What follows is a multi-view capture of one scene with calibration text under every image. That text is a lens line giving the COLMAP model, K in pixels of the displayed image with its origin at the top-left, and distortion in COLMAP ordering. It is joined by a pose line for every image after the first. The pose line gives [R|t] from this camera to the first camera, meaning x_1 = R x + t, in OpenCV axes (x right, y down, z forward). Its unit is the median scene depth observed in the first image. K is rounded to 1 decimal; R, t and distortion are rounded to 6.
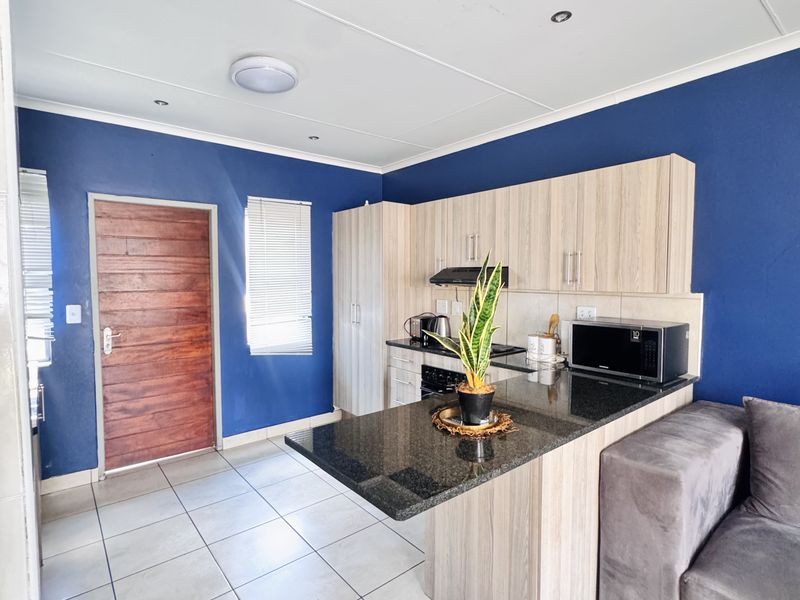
lens RADIAL K [[430.1, 0, 398.9], [0, 430.1, 297.9], [0, 0, 1]] dist [-0.002098, 0.002007]
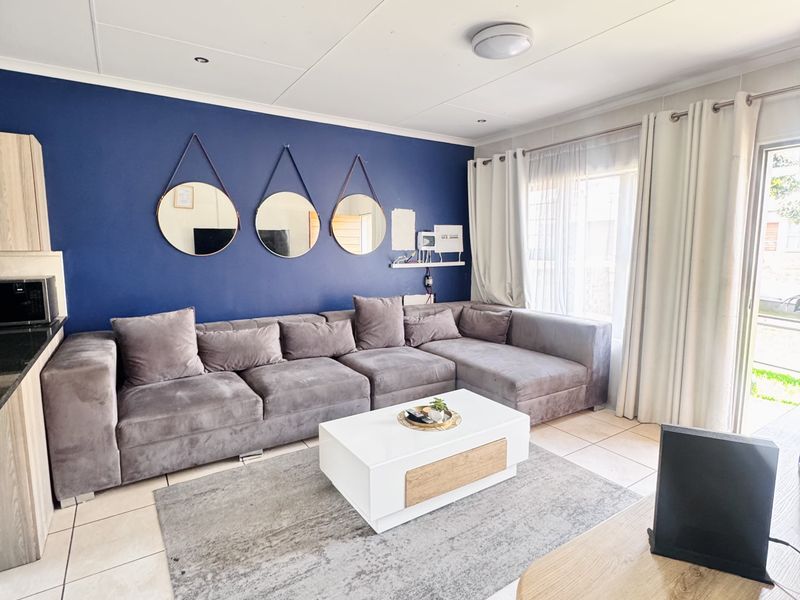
lens RADIAL K [[430.1, 0, 398.9], [0, 430.1, 297.9], [0, 0, 1]] dist [-0.002098, 0.002007]
pose [[0.114853, -0.113859, 0.986836, -0.405042], [0.050454, 0.992796, 0.108675, 0.034451], [-0.992100, 0.037308, 0.119770, -0.128690]]
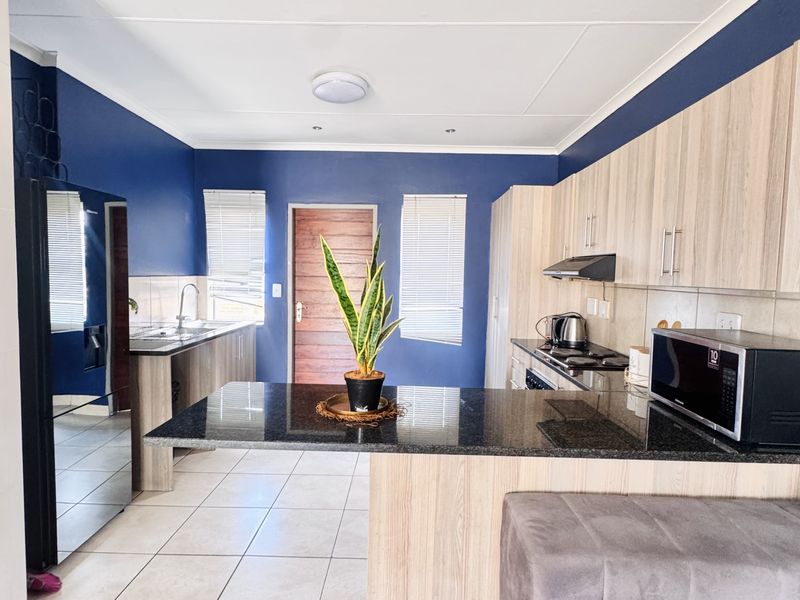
lens RADIAL K [[430.1, 0, 398.9], [0, 430.1, 297.9], [0, 0, 1]] dist [-0.002098, 0.002007]
pose [[0.761298, 0.055709, -0.646004, 0.512856], [-0.056783, 0.998203, 0.019164, 0.013394], [0.645911, 0.022093, 0.763093, 0.203495]]
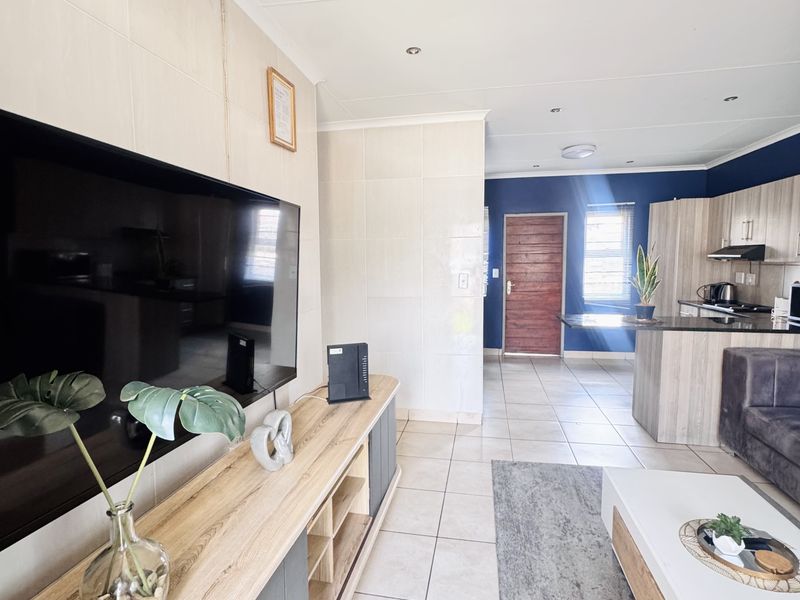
lens RADIAL K [[430.1, 0, 398.9], [0, 430.1, 297.9], [0, 0, 1]] dist [-0.002098, 0.002007]
pose [[0.633257, 0.066912, -0.771044, 0.638867], [-0.034081, 0.997700, 0.058591, 0.057382], [0.773191, -0.010825, 0.634081, -0.781082]]
